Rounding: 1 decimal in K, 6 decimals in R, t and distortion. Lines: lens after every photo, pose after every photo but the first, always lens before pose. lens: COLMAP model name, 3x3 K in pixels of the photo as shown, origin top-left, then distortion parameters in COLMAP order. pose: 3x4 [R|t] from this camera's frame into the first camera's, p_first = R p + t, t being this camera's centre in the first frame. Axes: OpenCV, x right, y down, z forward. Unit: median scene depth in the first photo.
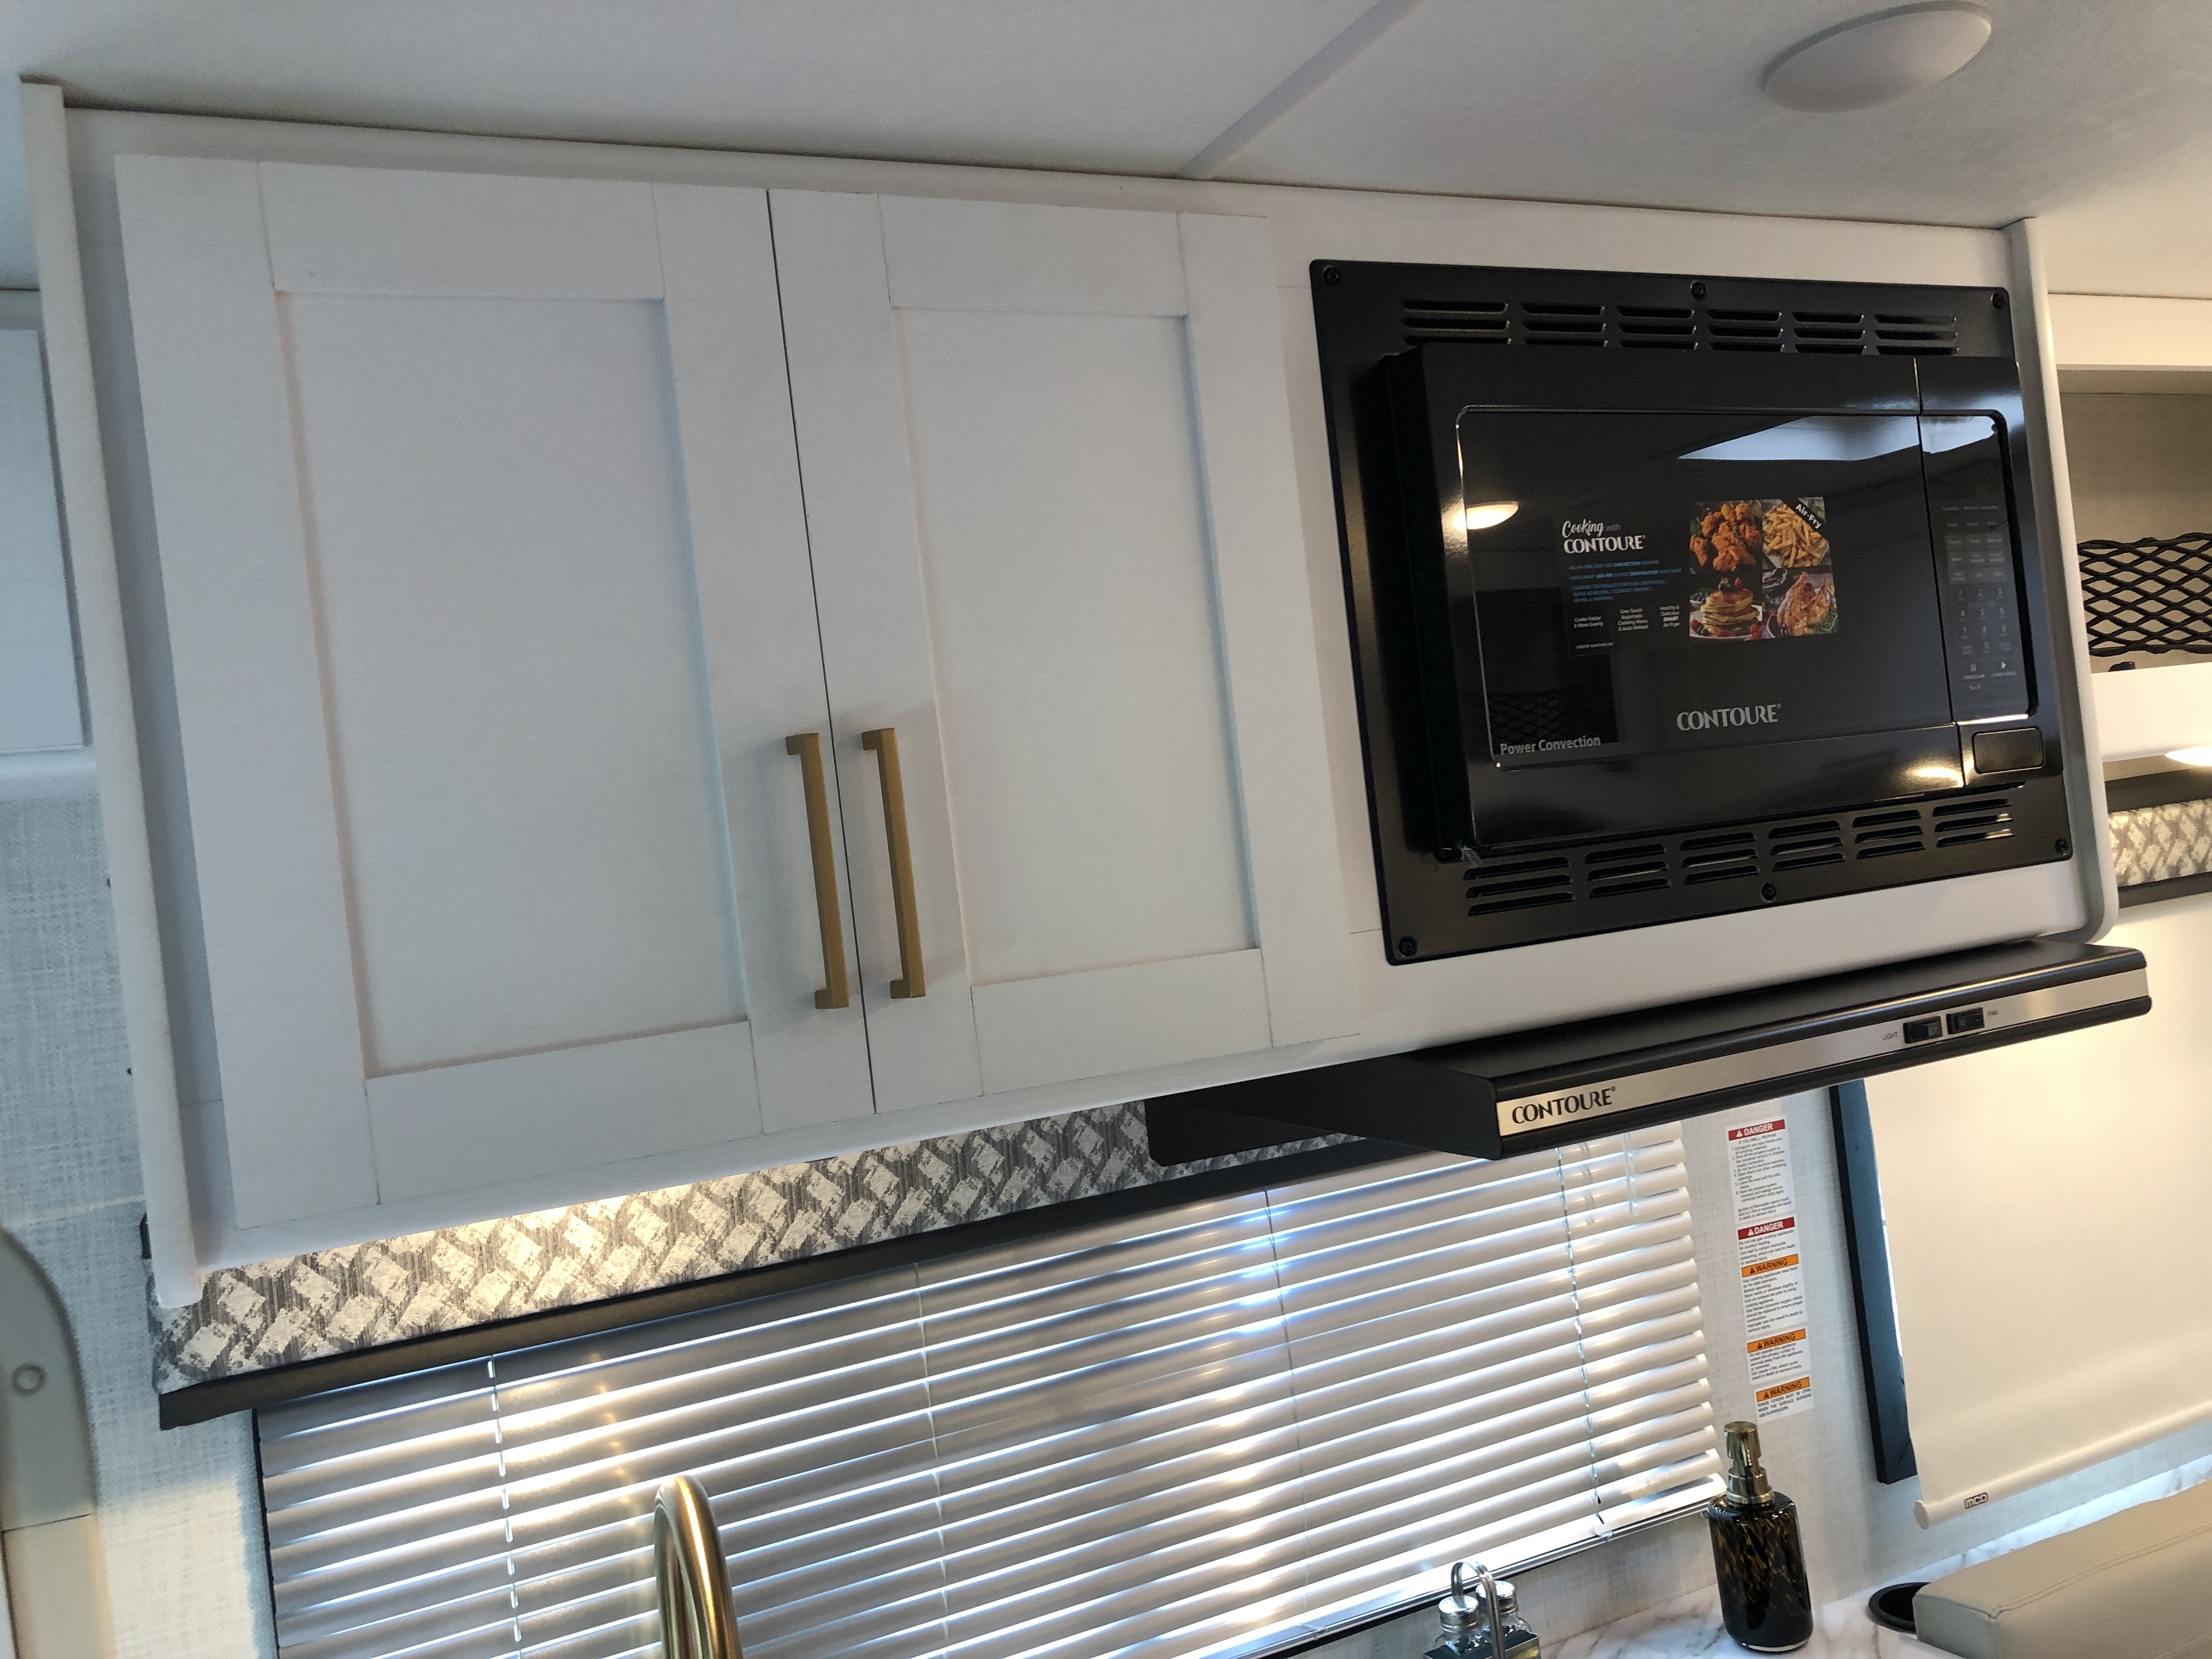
lens RADIAL K [[1830.6, 0, 1046.1], [0, 1830.6, 856.8], [0, 0, 1]] dist [0.010140, 0.003088]
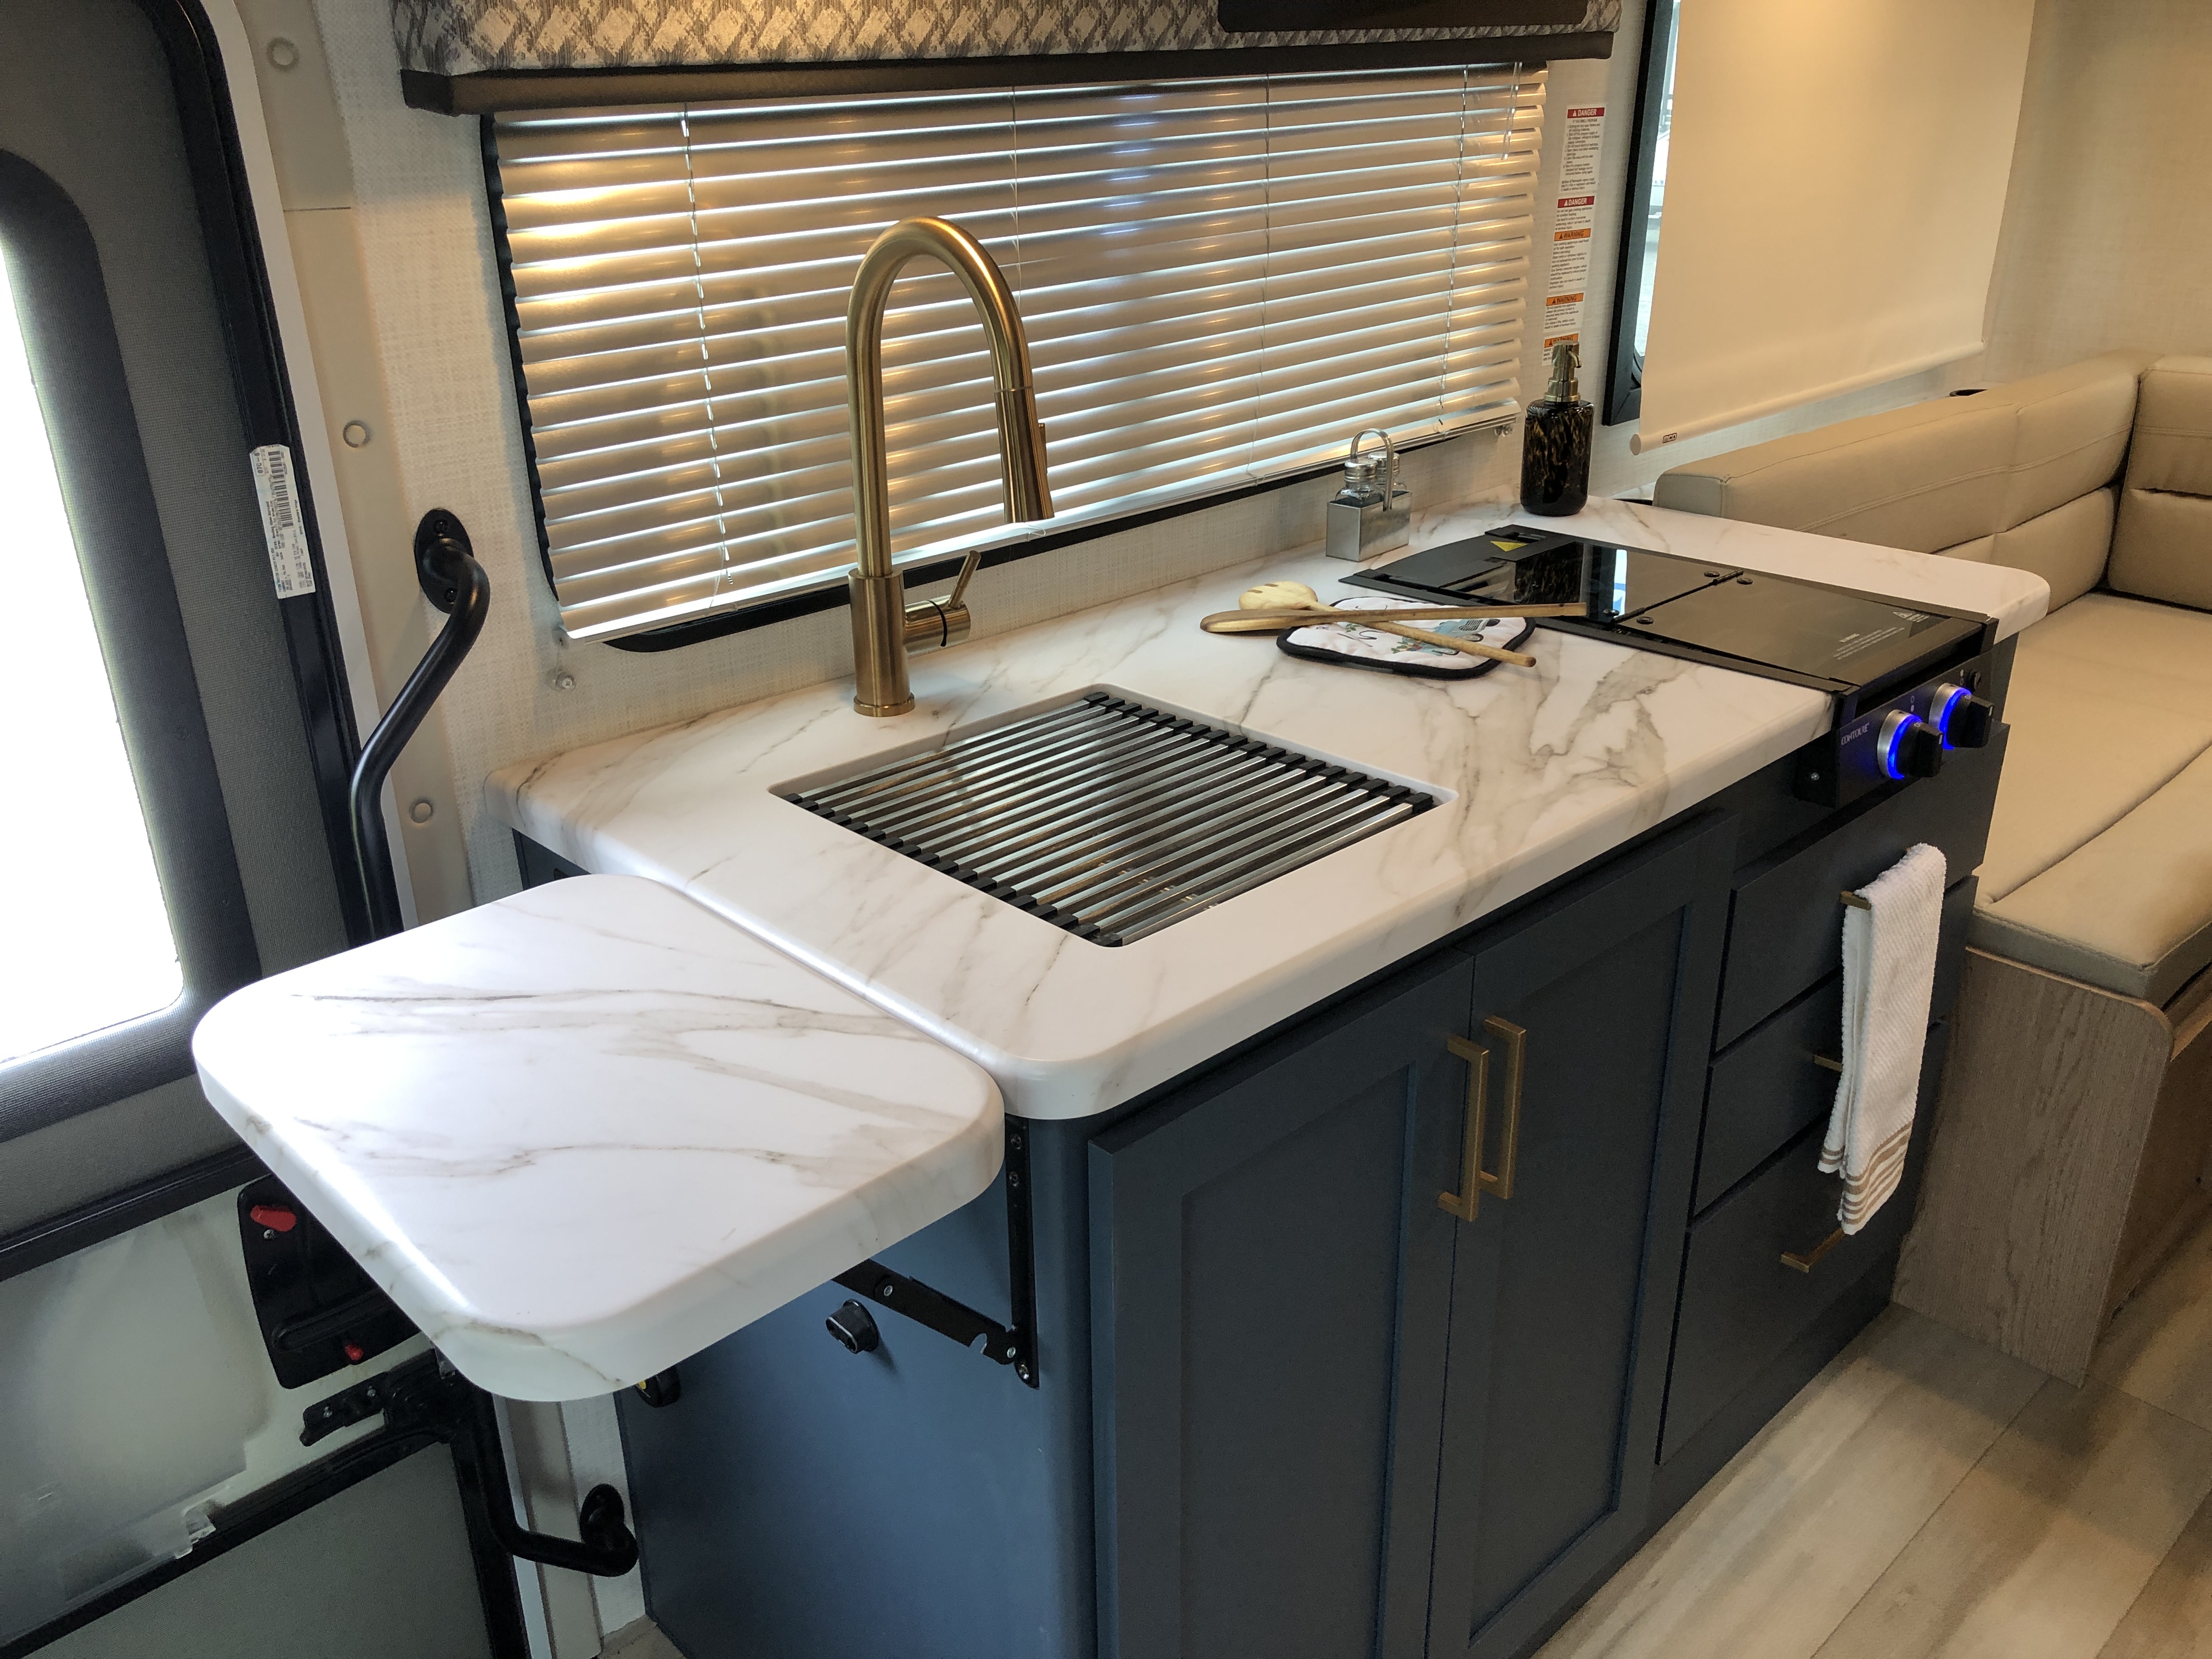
lens RADIAL K [[1851.5, 0, 1097.0], [0, 1851.5, 841.7], [0, 0, 1]] dist [-0.015346, 0.058880]
pose [[0.943178, -0.030524, 0.330883, -0.434899], [-0.102738, 0.920194, 0.377741, 0.226564], [-0.316007, -0.390271, 0.864771, -0.146510]]
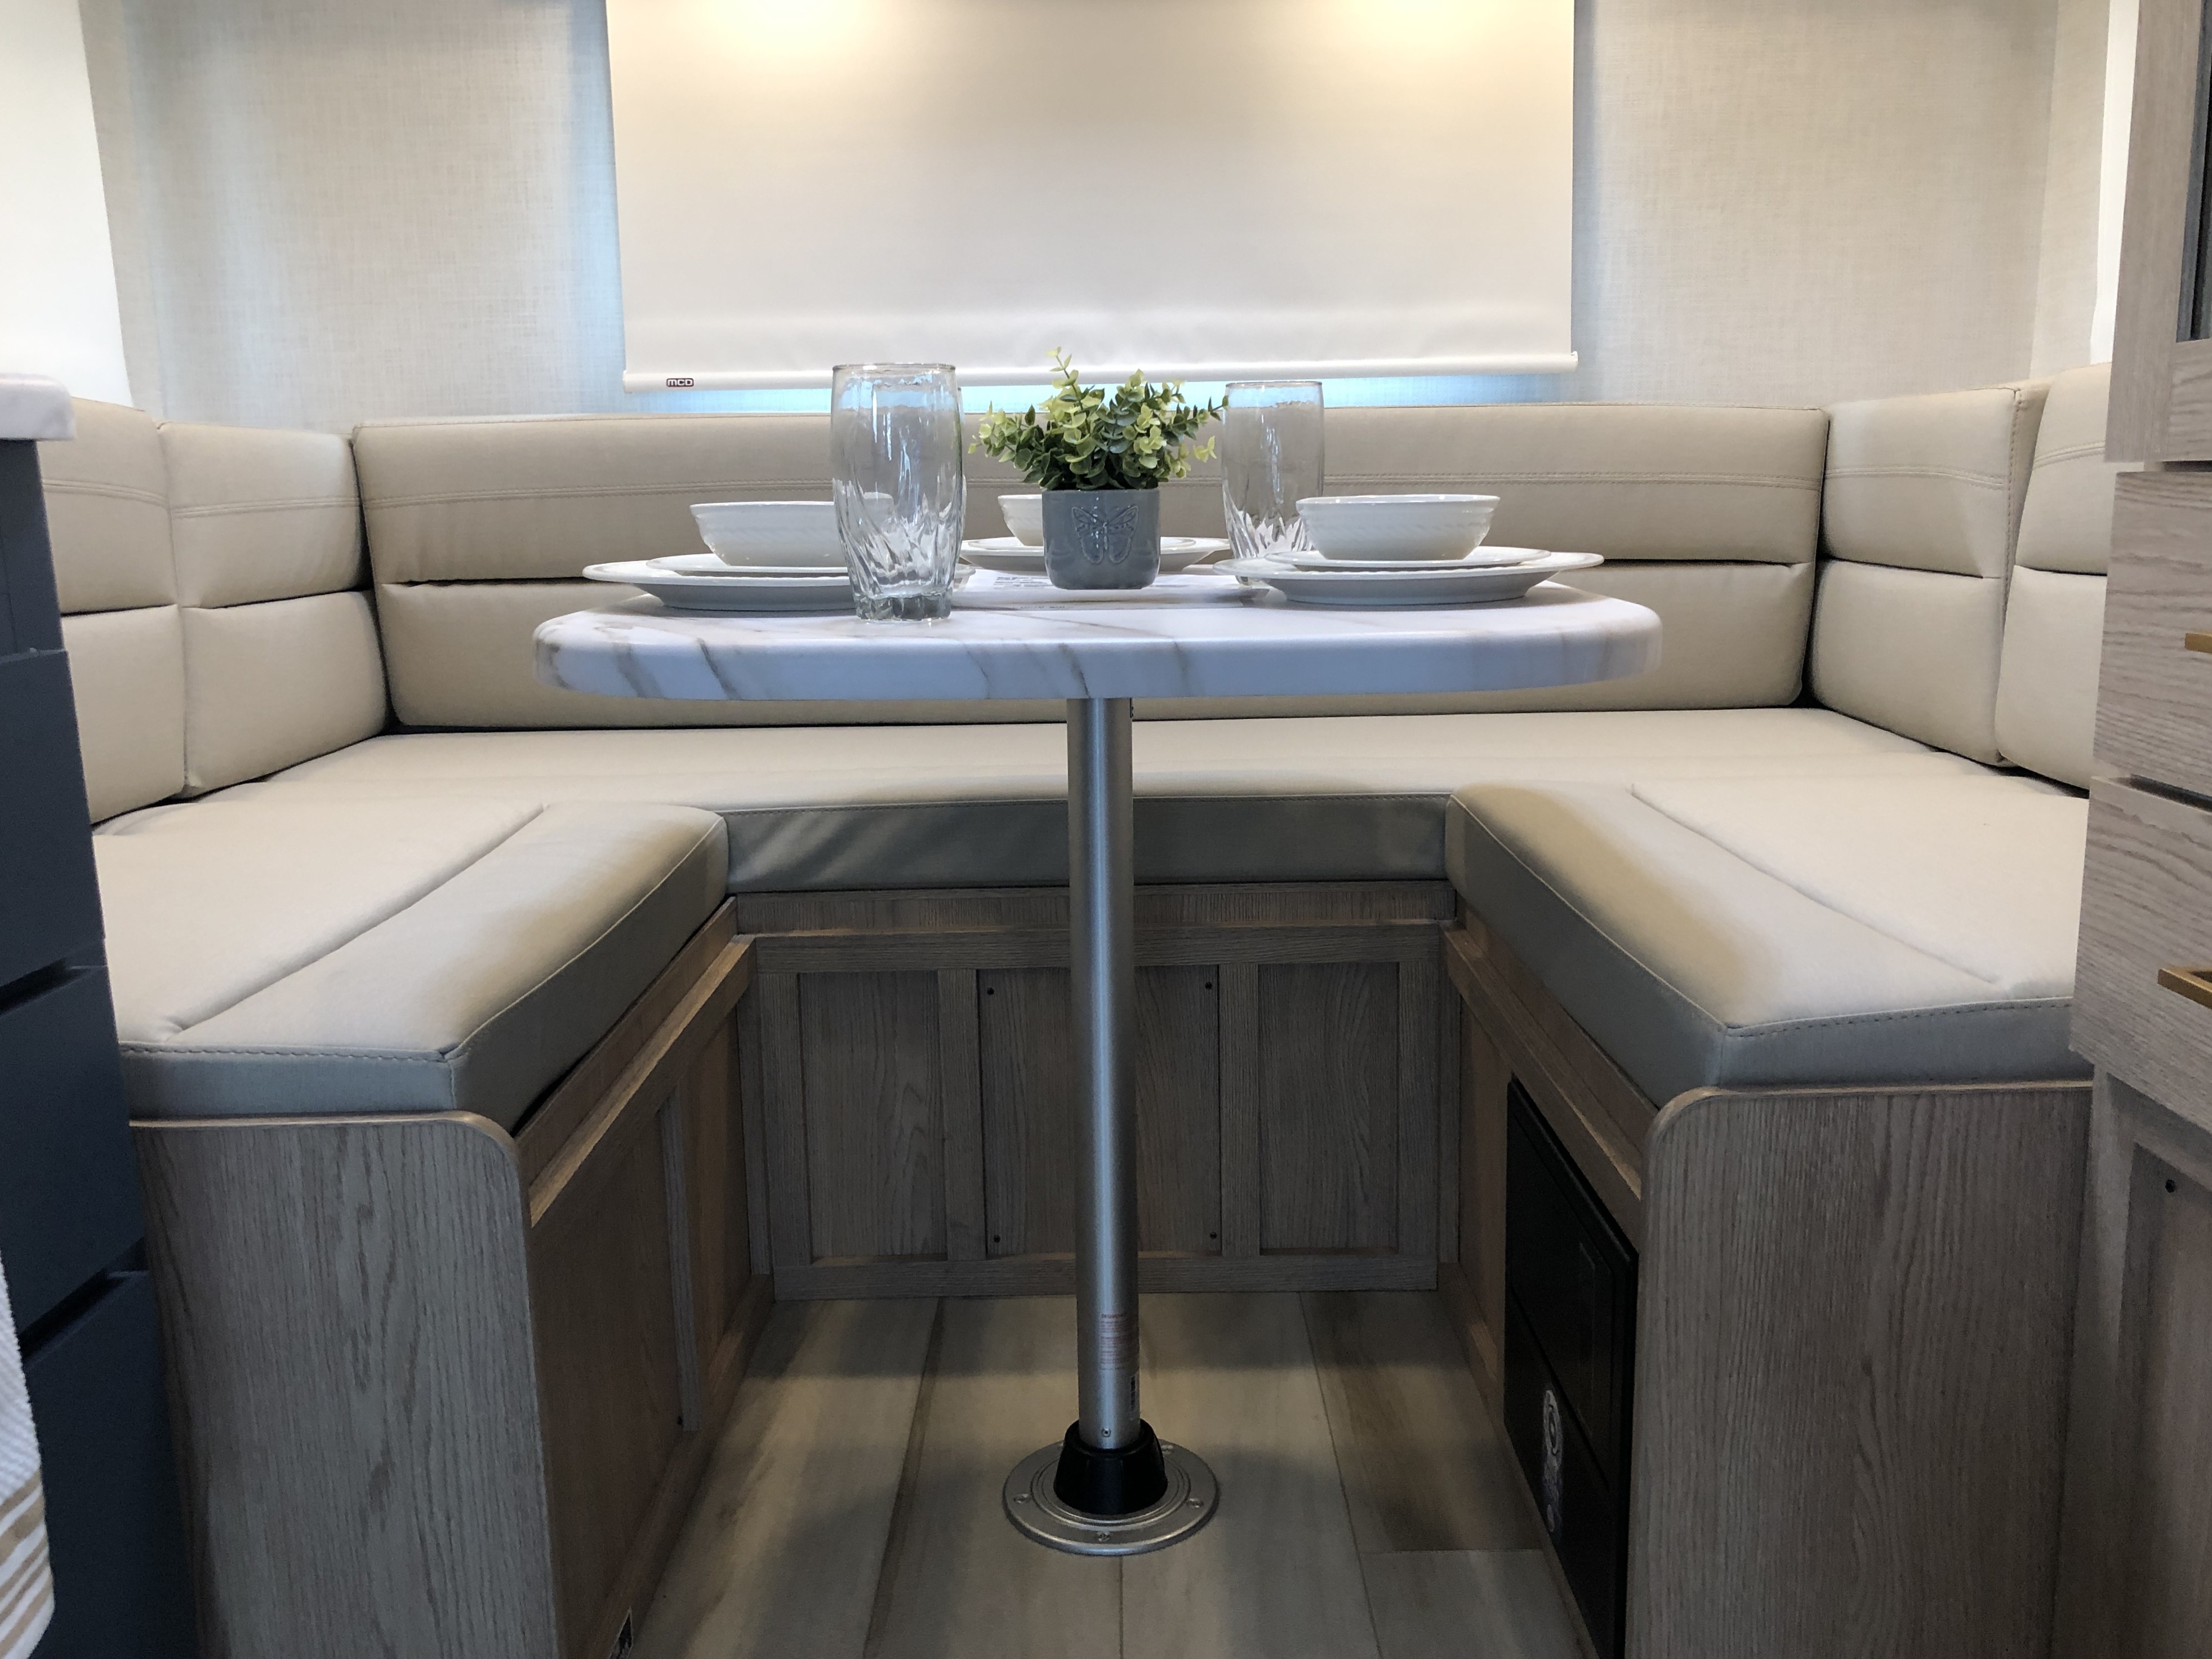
lens RADIAL K [[1885.7, 0, 1120.6], [0, 1885.7, 845.0], [0, 0, 1]] dist [0.017845, 0.009399]
pose [[0.426730, -0.063268, 0.902163, 0.207163], [-0.039858, 0.995265, 0.088650, 0.610904], [-0.903500, -0.073788, 0.422188, 0.200853]]
